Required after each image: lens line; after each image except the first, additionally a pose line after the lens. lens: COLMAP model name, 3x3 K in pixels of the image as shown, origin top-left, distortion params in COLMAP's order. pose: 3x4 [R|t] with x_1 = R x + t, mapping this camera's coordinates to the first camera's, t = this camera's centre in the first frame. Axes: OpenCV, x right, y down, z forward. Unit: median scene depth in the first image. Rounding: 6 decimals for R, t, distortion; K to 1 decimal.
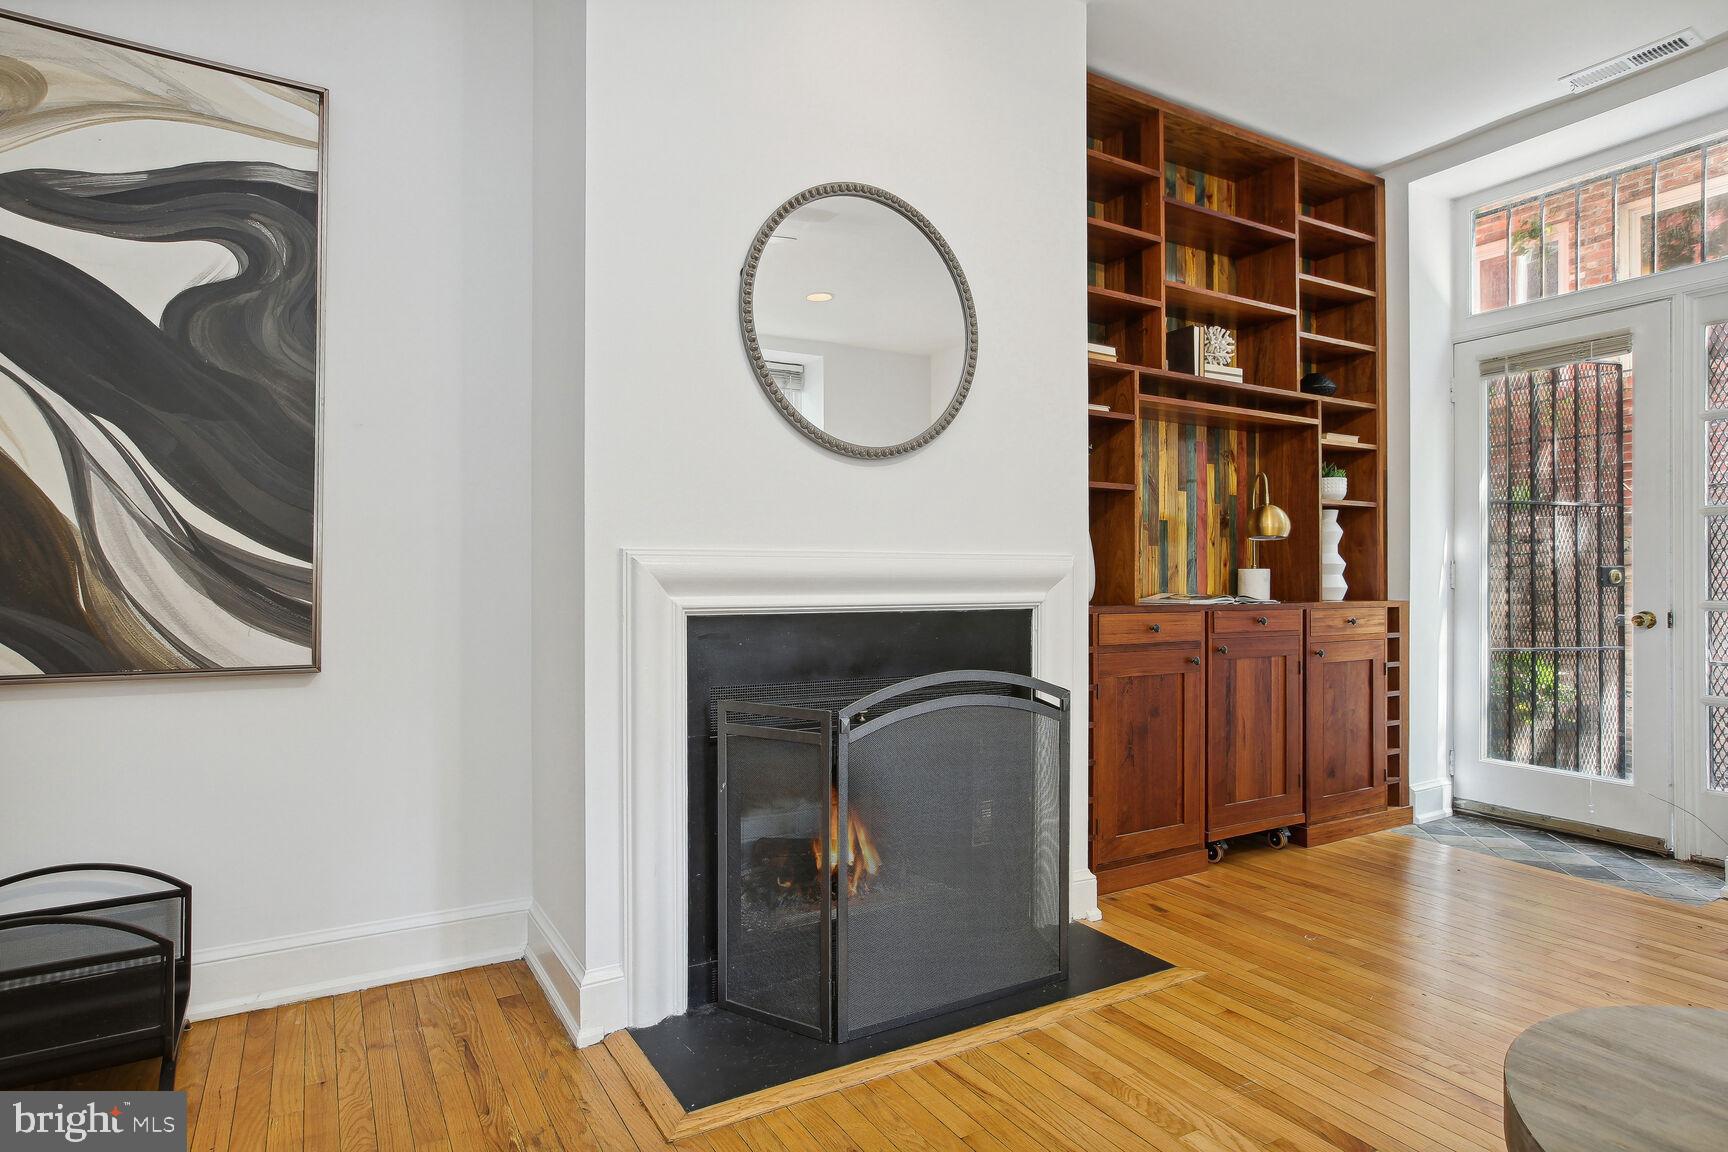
lens RADIAL K [[945.0, 0, 868.3], [0, 945.0, 573.3], [0, 0, 1]] dist [-0.036371, 0.038274]
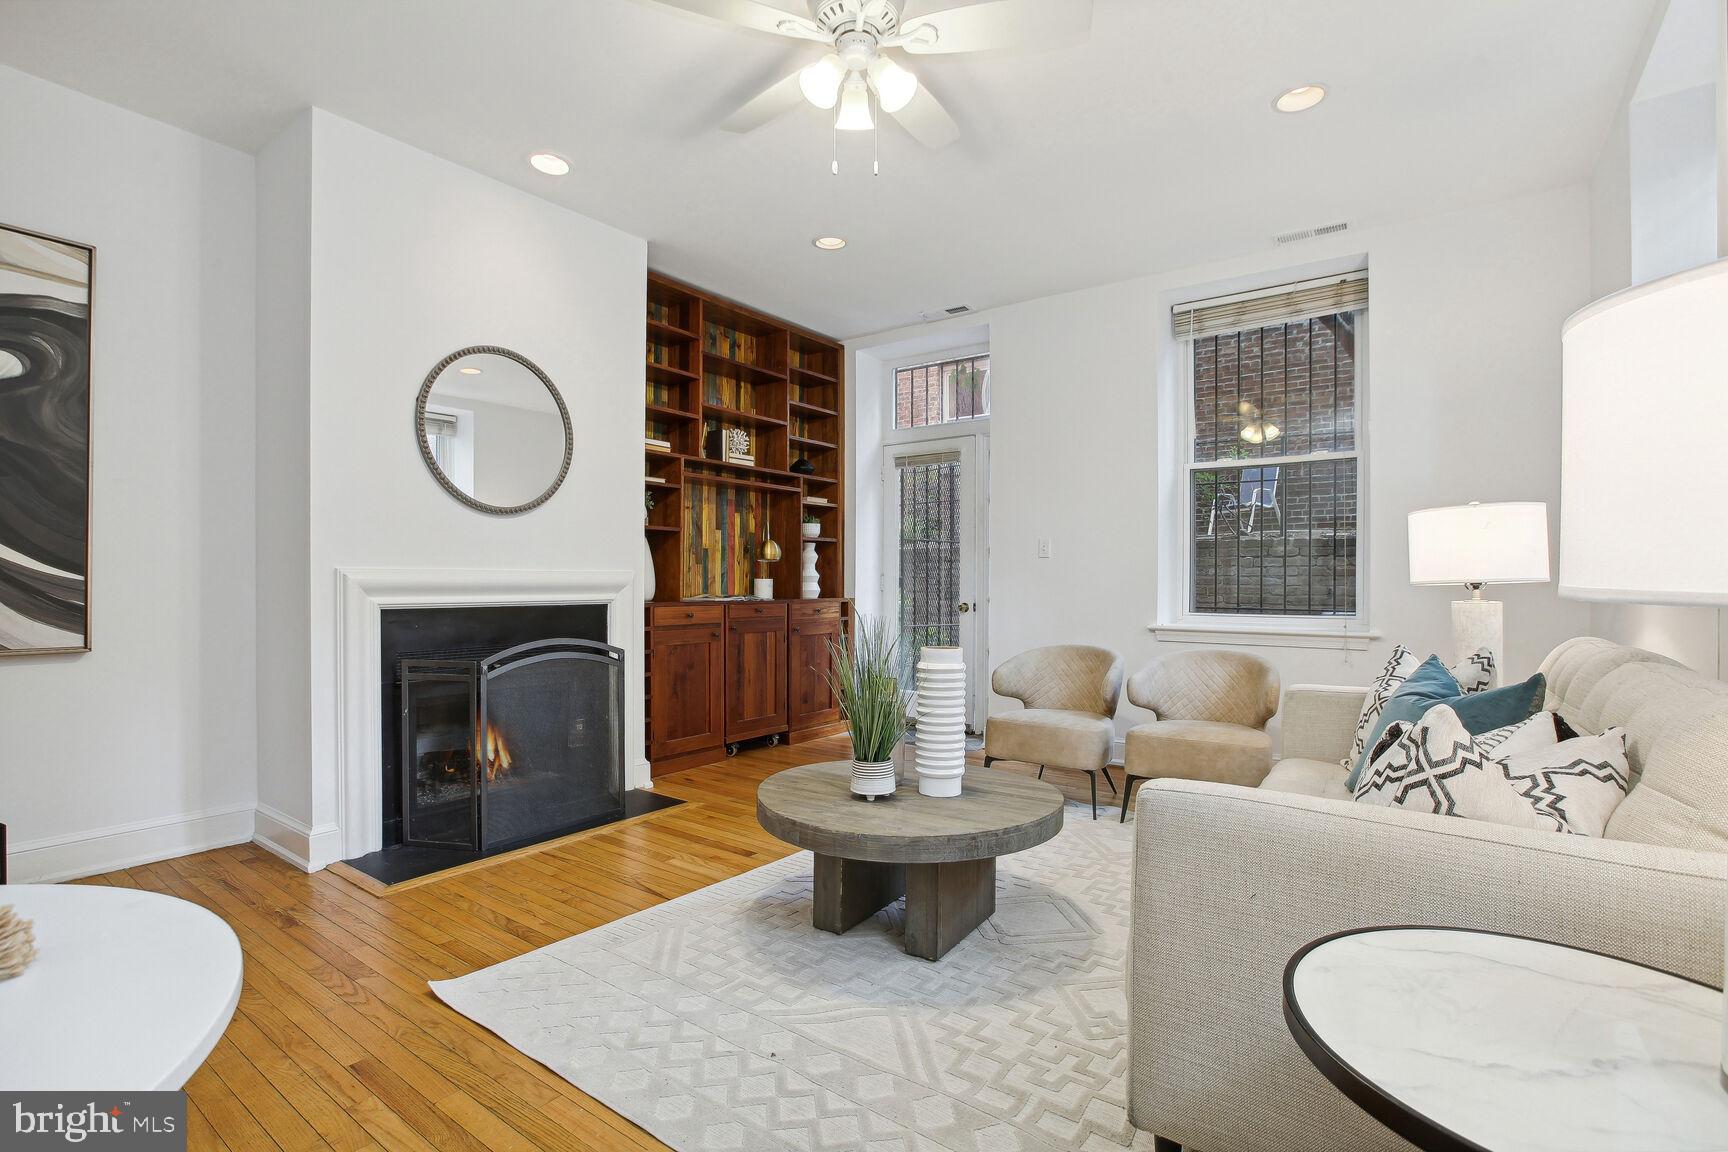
lens RADIAL K [[806.2, 0, 867.0], [0, 806.2, 584.9], [0, 0, 1]] dist [-0.038923, 0.011647]
pose [[0.915566, 0.000156, 0.402168, 0.015738], [-0.004352, 0.999945, 0.009519, -0.008763], [-0.402144, -0.010465, 0.915516, -0.364044]]
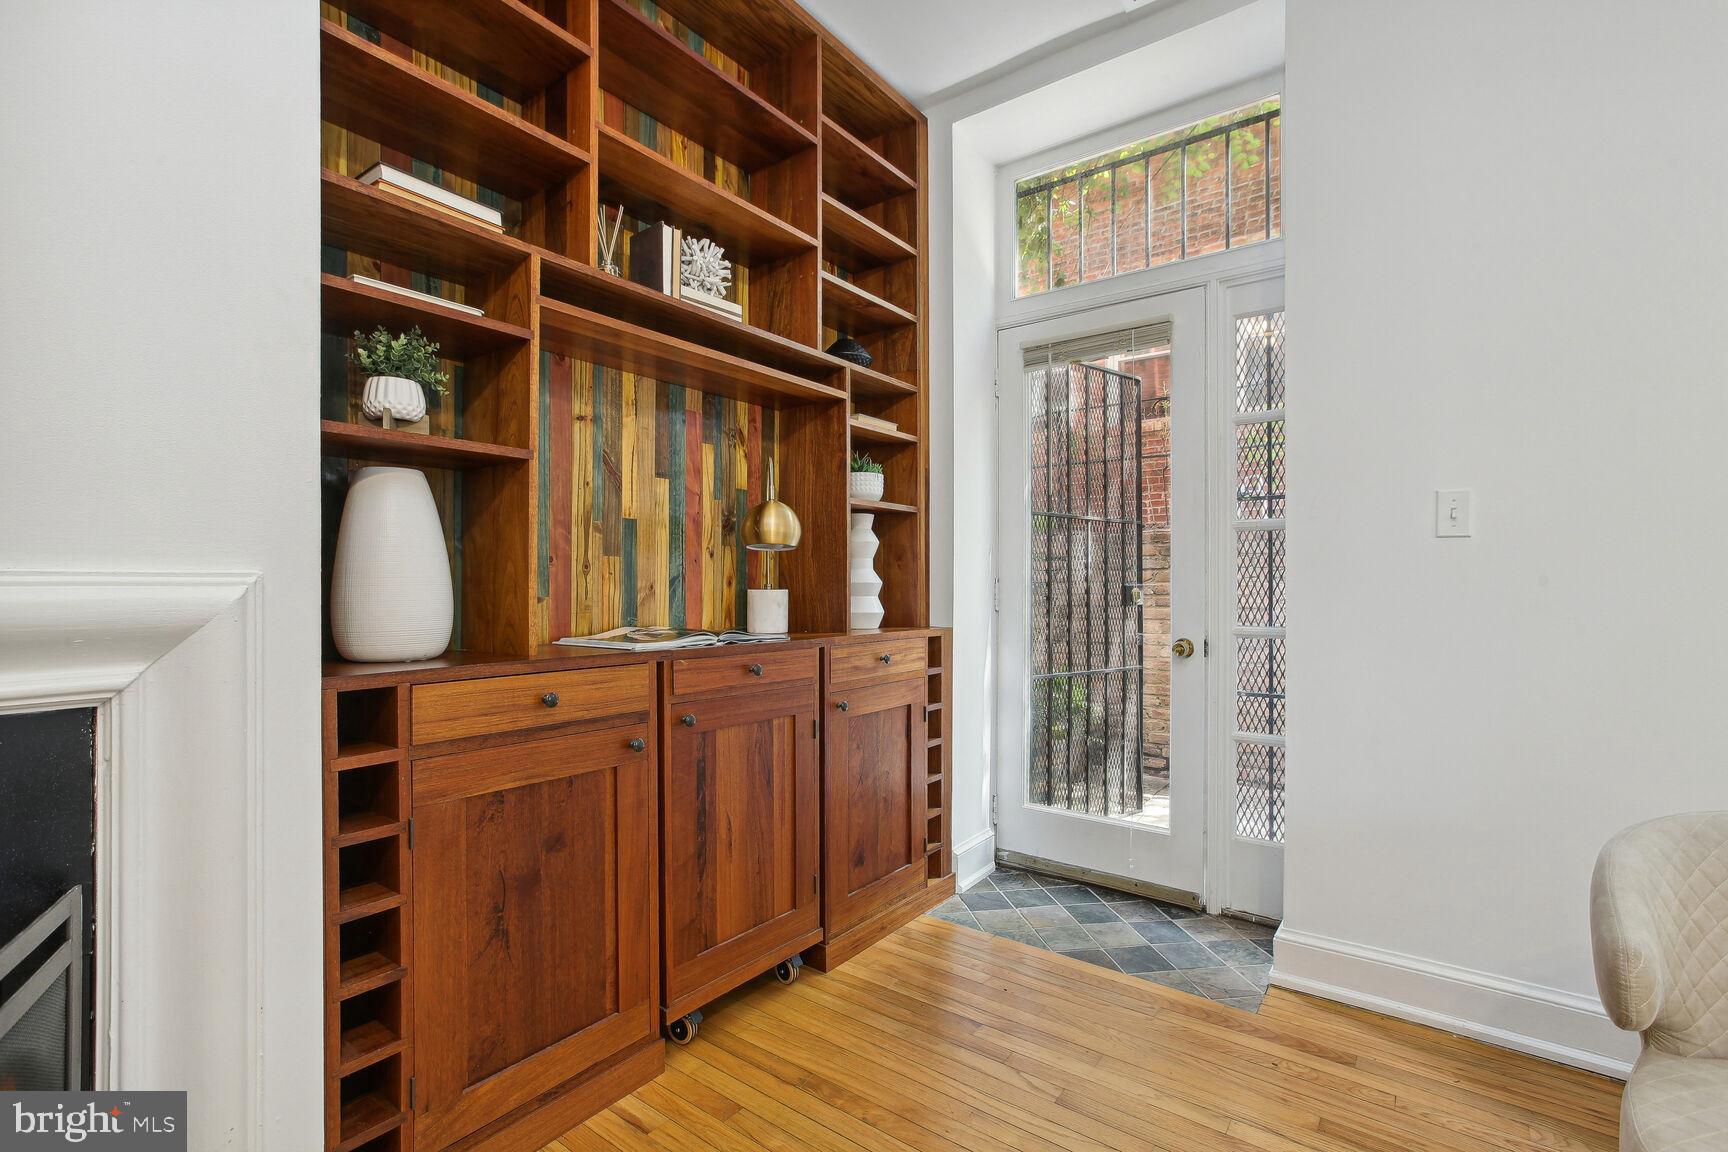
lens RADIAL K [[791.3, 0, 854.1], [0, 791.3, 584.4], [0, 0, 1]] dist [-0.037926, 0.027349]
pose [[0.925145, 0.001097, 0.379612, 0.252523], [-0.002521, 0.999992, 0.003254, -0.011598], [-0.379605, -0.003968, 0.925140, 0.421947]]
